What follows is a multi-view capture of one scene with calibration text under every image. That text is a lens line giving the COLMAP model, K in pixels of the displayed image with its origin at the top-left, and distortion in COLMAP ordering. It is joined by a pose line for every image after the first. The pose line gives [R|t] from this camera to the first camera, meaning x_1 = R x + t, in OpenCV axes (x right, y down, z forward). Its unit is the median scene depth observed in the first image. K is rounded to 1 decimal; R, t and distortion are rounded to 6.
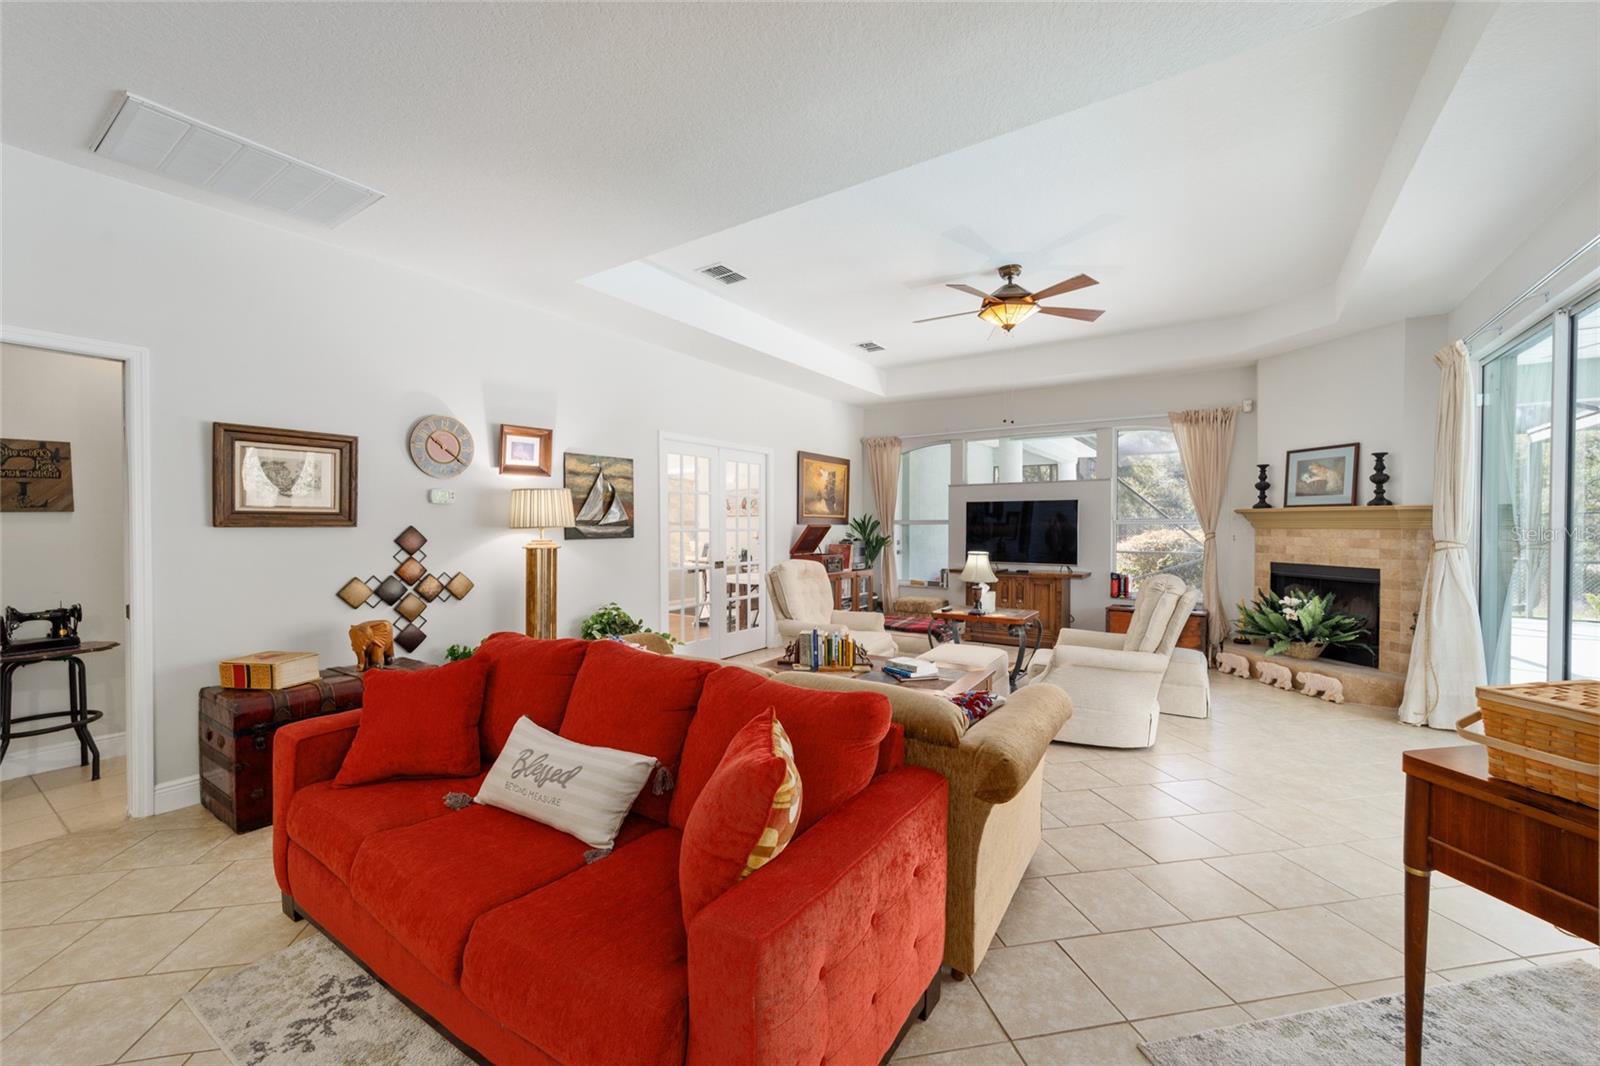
lens RADIAL K [[632.2, 0, 794.5], [0, 632.2, 534.9], [0, 0, 1]] dist [-0.001161, -0.000340]
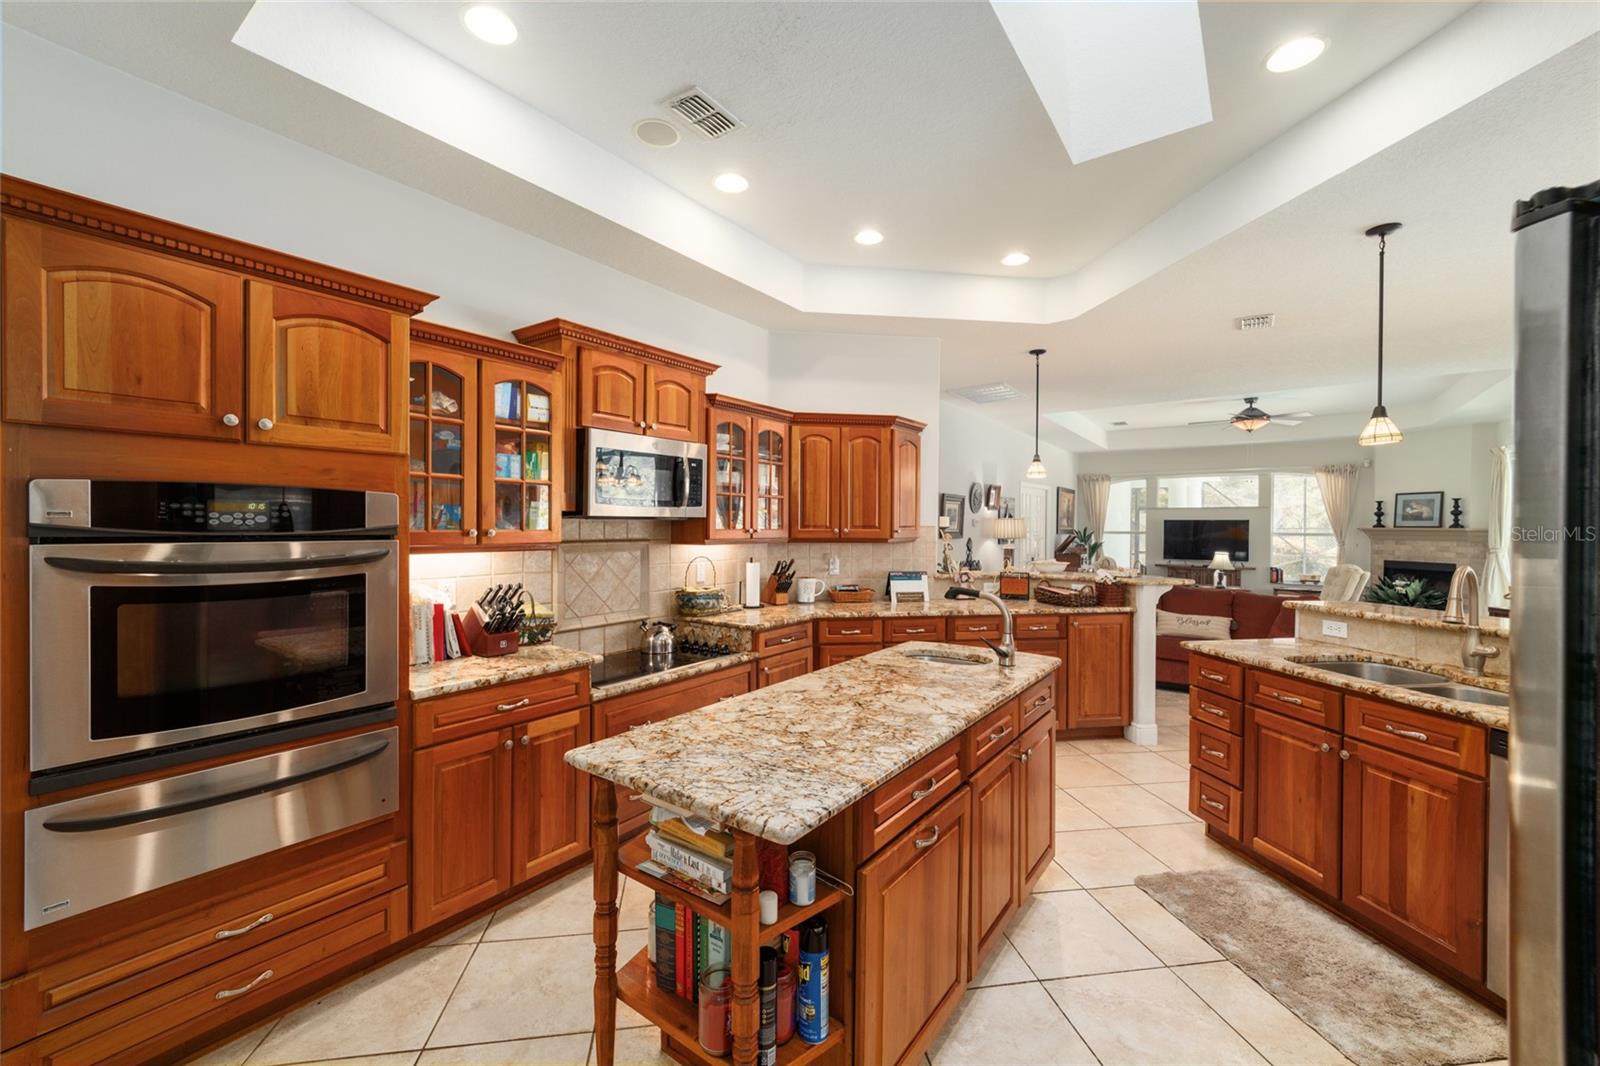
lens RADIAL K [[632.2, 0, 794.5], [0, 632.2, 534.9], [0, 0, 1]] dist [-0.001161, -0.000340]
pose [[0.999522, 0.006168, -0.030305, -0.789670], [-0.006211, 0.999980, -0.001340, -0.011838], [0.030296, 0.001527, 0.999540, -0.745689]]
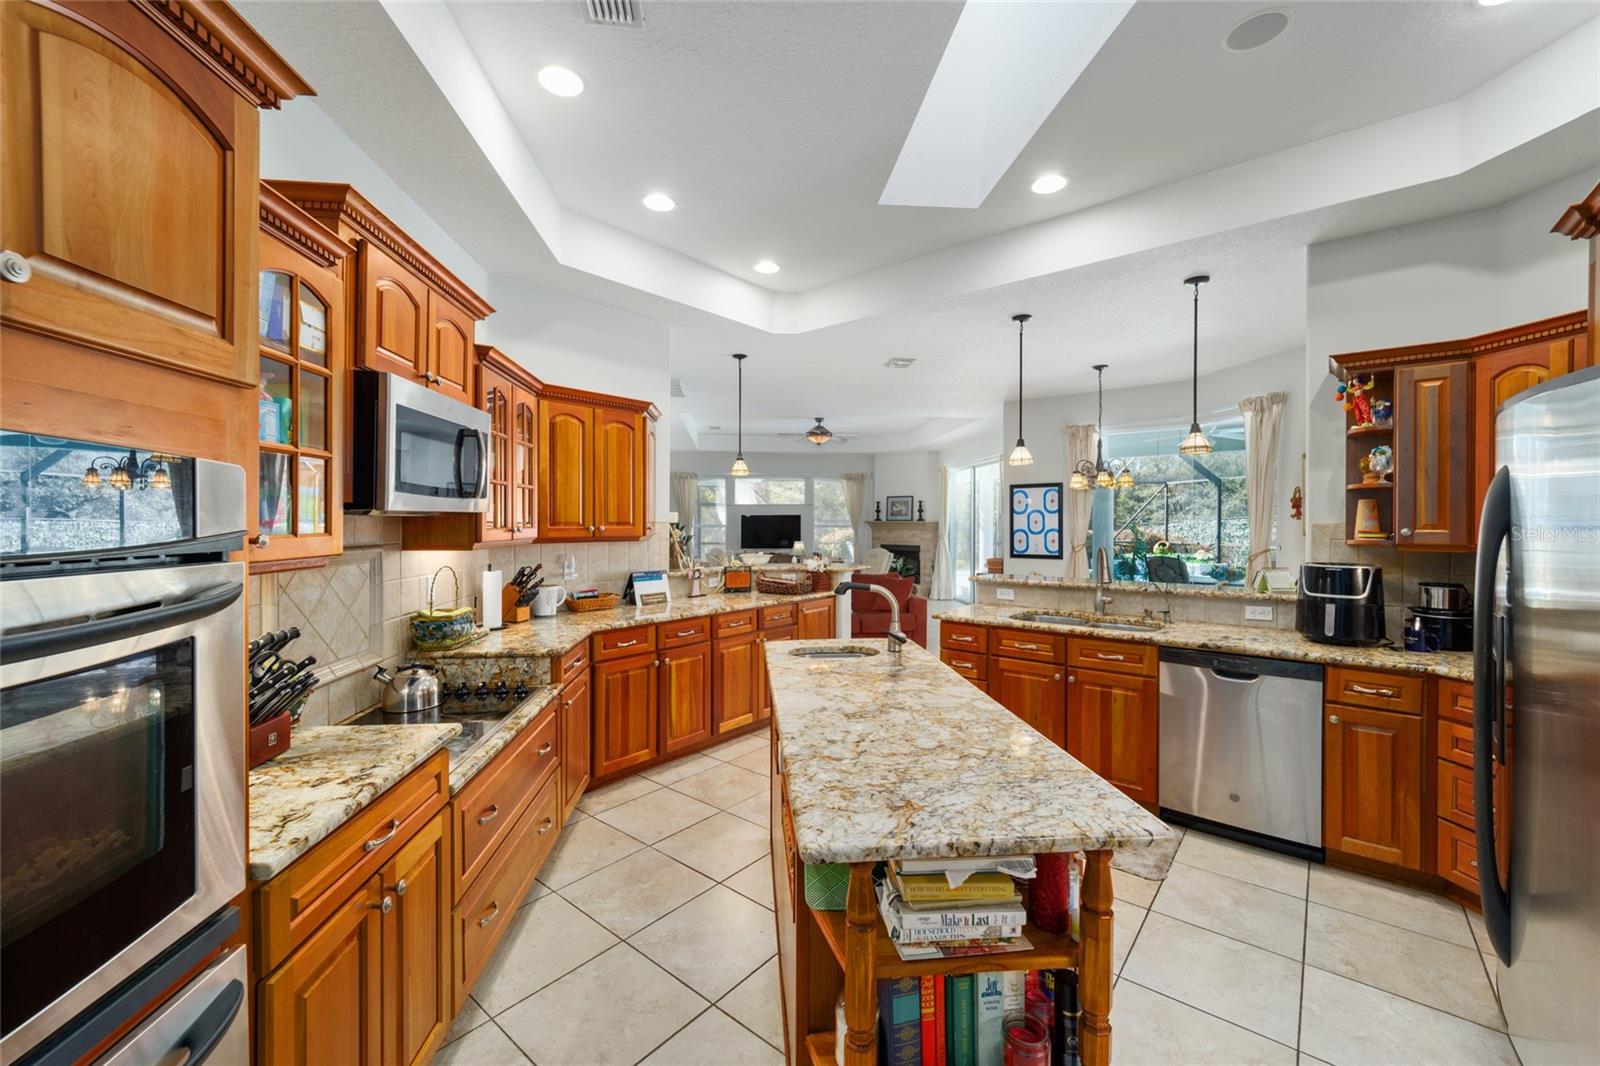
lens RADIAL K [[638.1, 0, 793.3], [0, 638.1, 527.6], [0, 0, 1]] dist [-0.000872, -0.000920]
pose [[0.769443, -0.005023, 0.638696, -1.035852], [0.008652, 0.999959, -0.002559, -0.015588], [-0.638657, 0.007495, 0.769455, -0.617246]]
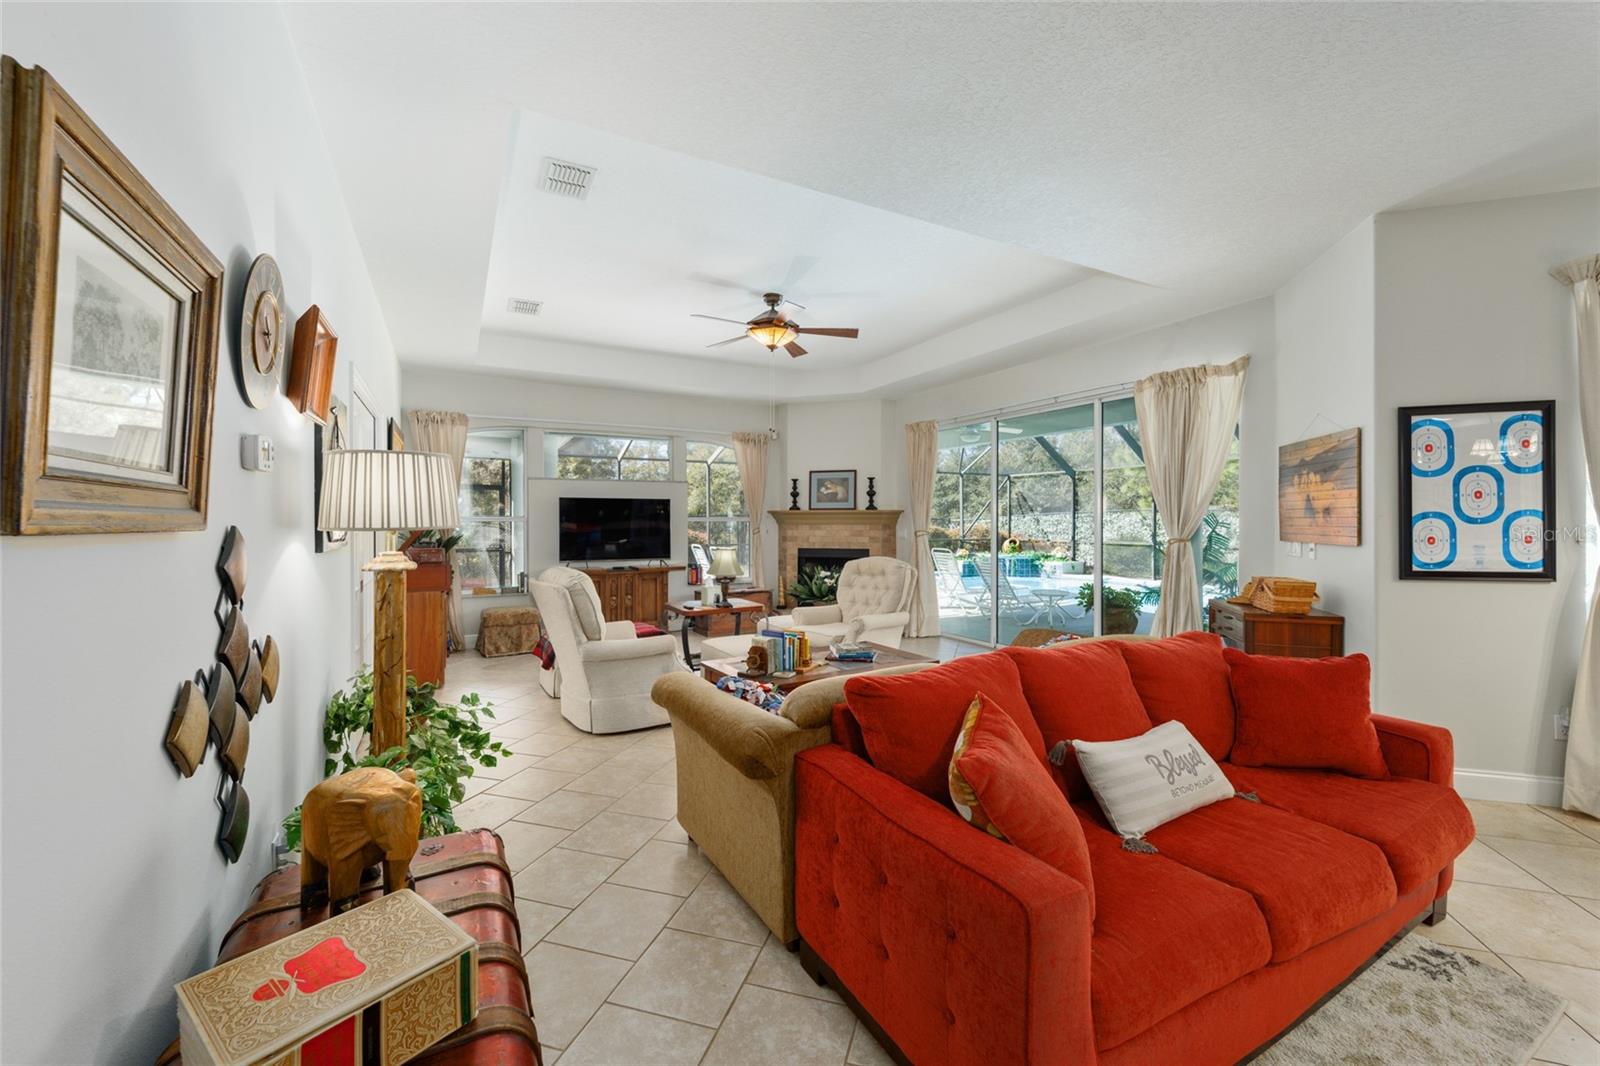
lens RADIAL K [[643.0, 0, 794.4], [0, 643.0, 517.1], [0, 0, 1]] dist [0.002650, -0.000147]
pose [[0.457971, 0.005763, 0.888948, -0.567239], [0.014962, 0.999787, -0.014190, -0.006958], [-0.888841, 0.019799, 0.457787, 0.376051]]
